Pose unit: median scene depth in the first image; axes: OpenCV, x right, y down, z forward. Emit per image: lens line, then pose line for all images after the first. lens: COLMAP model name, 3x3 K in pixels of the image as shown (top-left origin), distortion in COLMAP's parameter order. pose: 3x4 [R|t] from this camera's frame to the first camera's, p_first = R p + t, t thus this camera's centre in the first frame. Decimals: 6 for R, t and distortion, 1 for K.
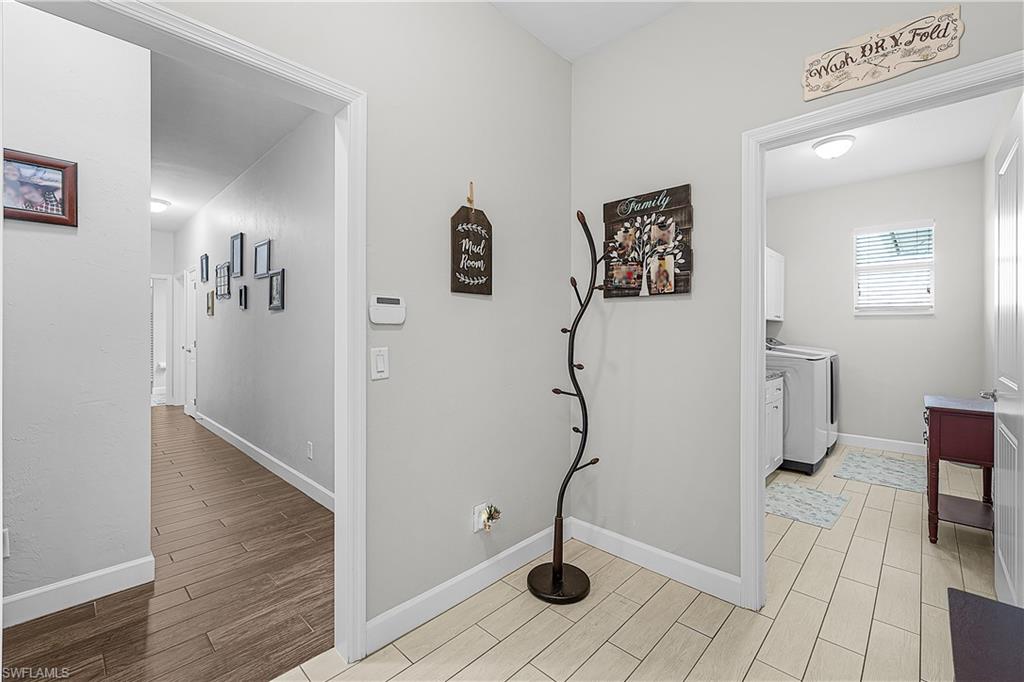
lens RADIAL K [[432.3, 0, 512.3], [0, 432.3, 332.3], [0, 0, 1]] dist [0.002125, -0.000356]
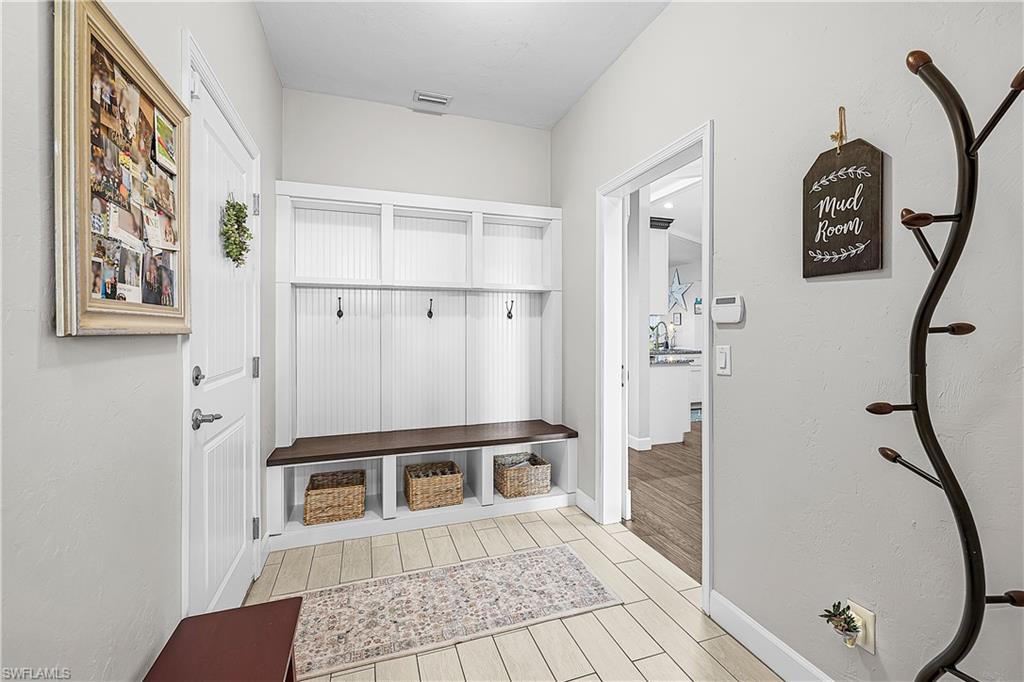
lens RADIAL K [[432.3, 0, 512.3], [0, 432.3, 332.3], [0, 0, 1]] dist [0.002125, -0.000356]
pose [[-0.450548, 0.006629, -0.892728, 0.738915], [-0.001609, 0.999965, 0.008237, -0.003885], [0.892751, 0.005148, -0.450521, 0.855547]]
